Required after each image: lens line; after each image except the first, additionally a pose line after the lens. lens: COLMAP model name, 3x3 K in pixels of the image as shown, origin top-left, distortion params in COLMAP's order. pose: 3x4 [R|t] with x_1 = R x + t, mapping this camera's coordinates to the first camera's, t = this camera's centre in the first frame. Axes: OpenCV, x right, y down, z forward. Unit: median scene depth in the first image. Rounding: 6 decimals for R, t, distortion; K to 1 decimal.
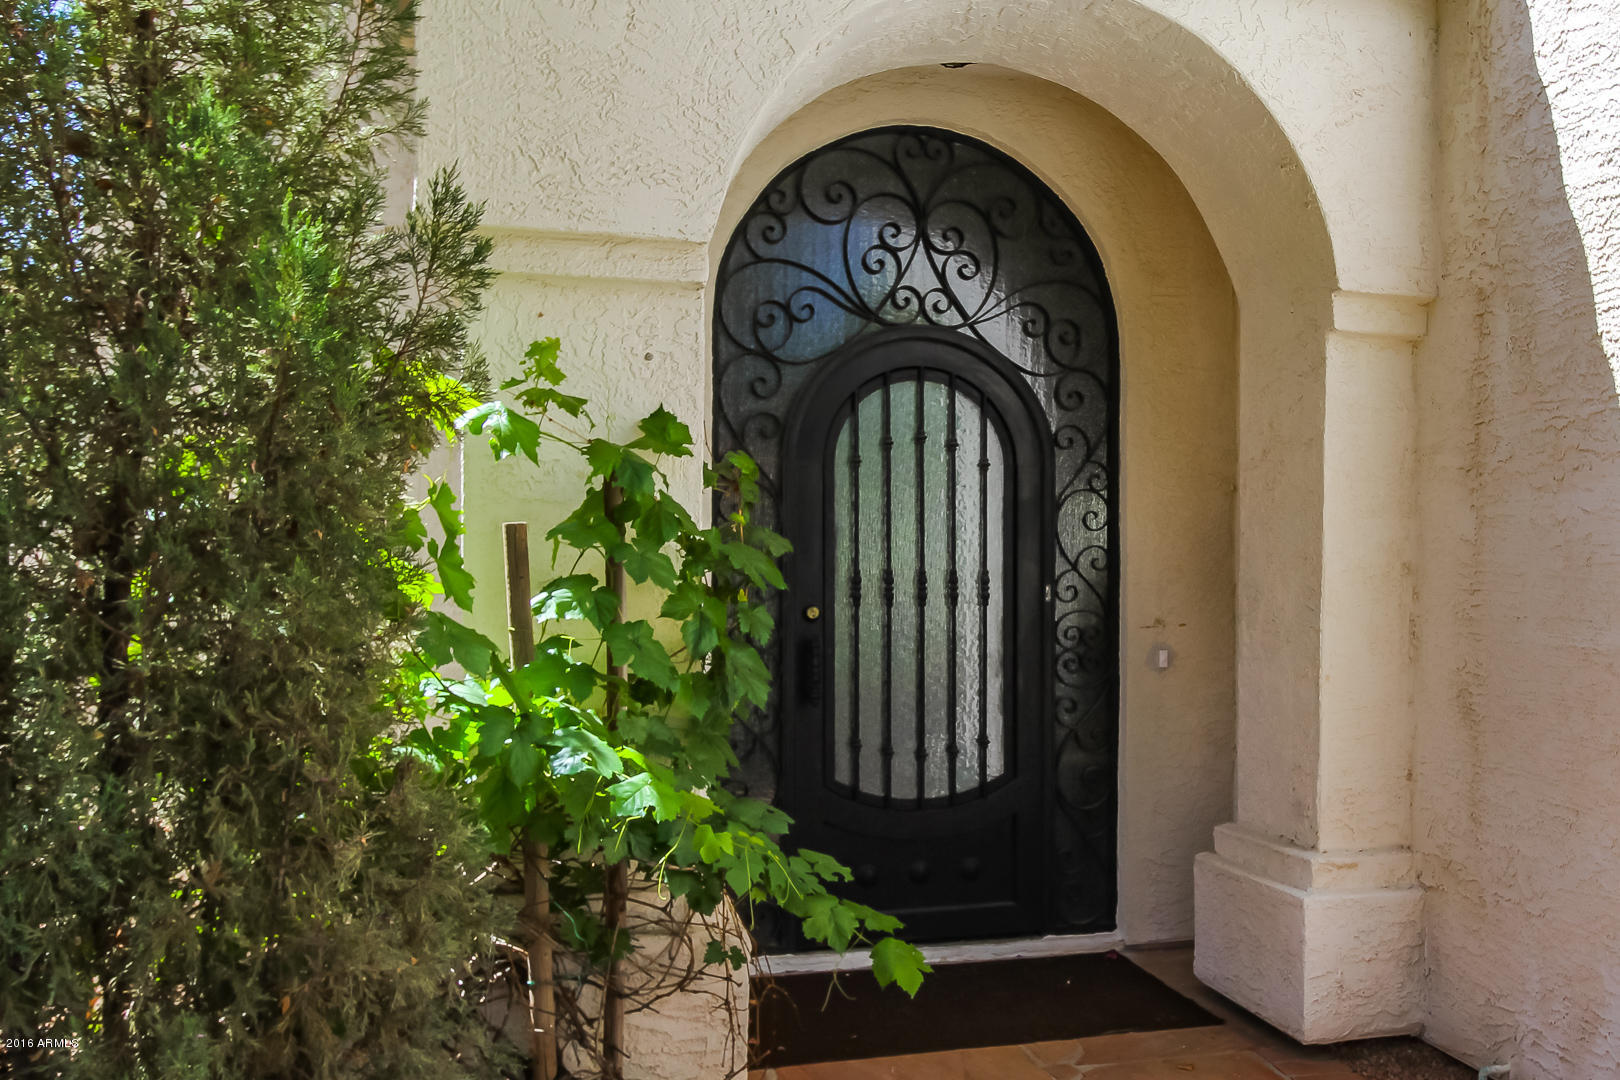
lens RADIAL K [[1201.6, 0, 810.0], [0, 1201.6, 540.0], [0, 0, 1]] dist [-0.001465, -0.000376]
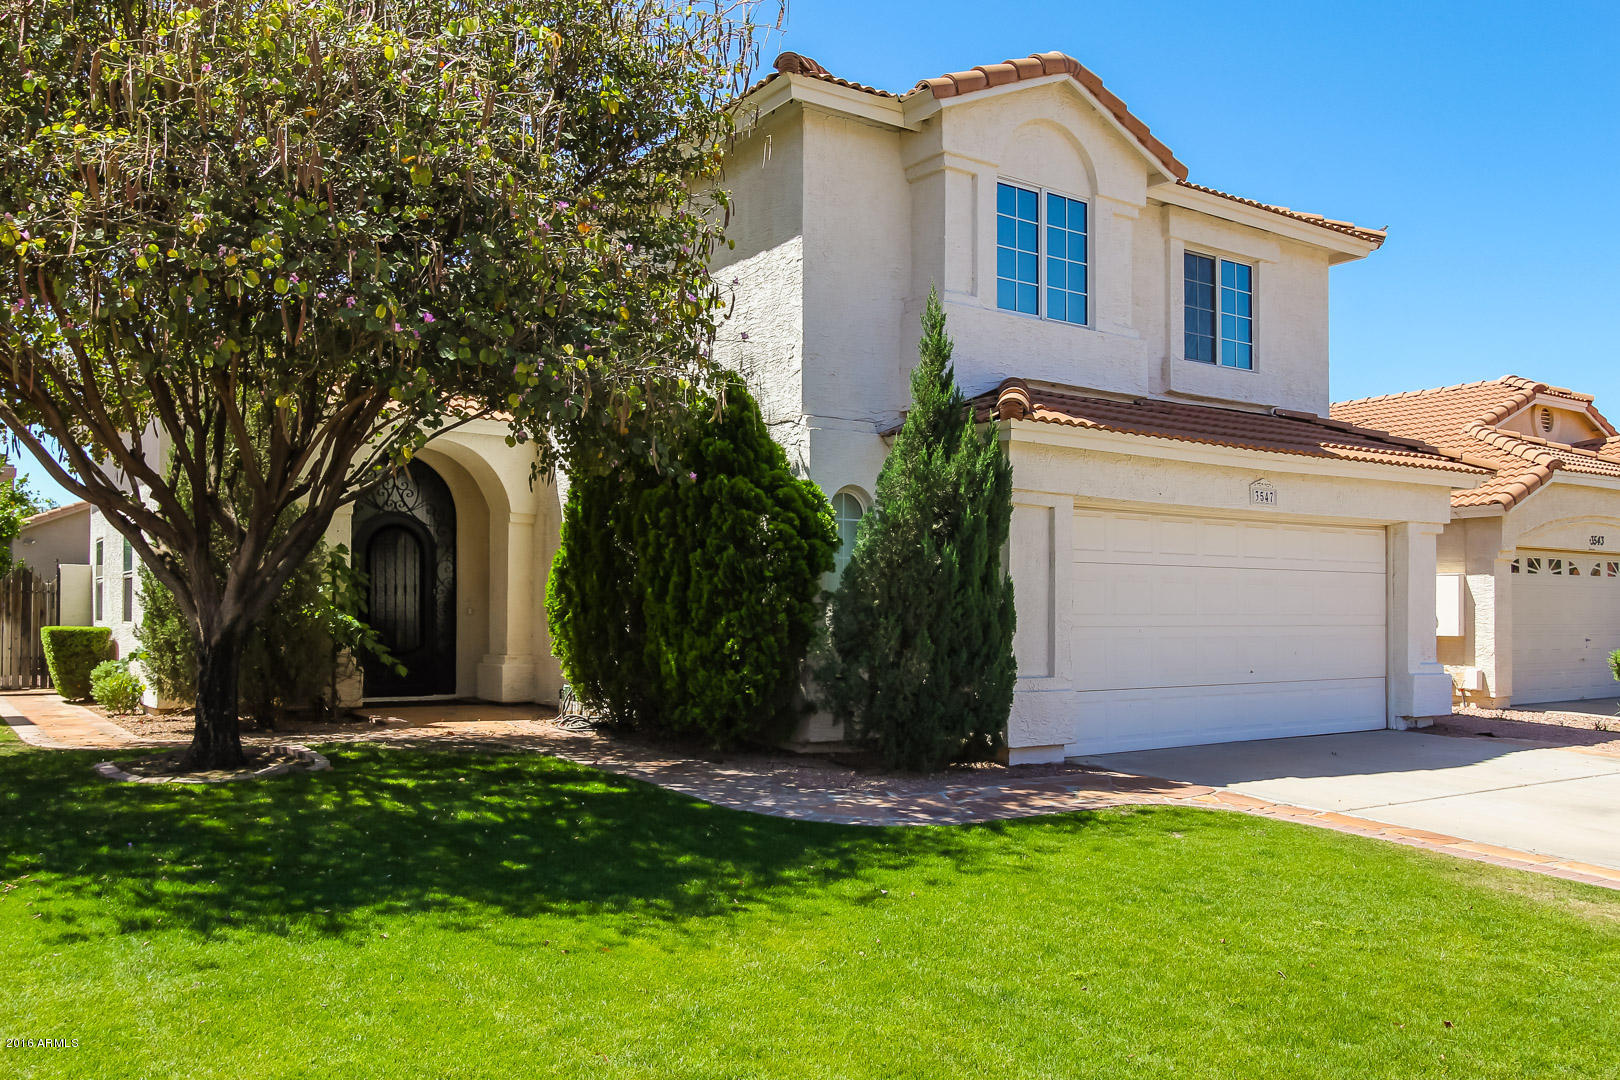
lens RADIAL K [[1072.5, 0, 810.0], [0, 1072.5, 540.0], [0, 0, 1]] dist [0.001033, 0.000486]
pose [[0.851277, 0.015830, 0.524477, -0.493670], [0.008056, 0.999033, -0.043228, 0.038806], [-0.524654, 0.041024, 0.850326, -2.155748]]
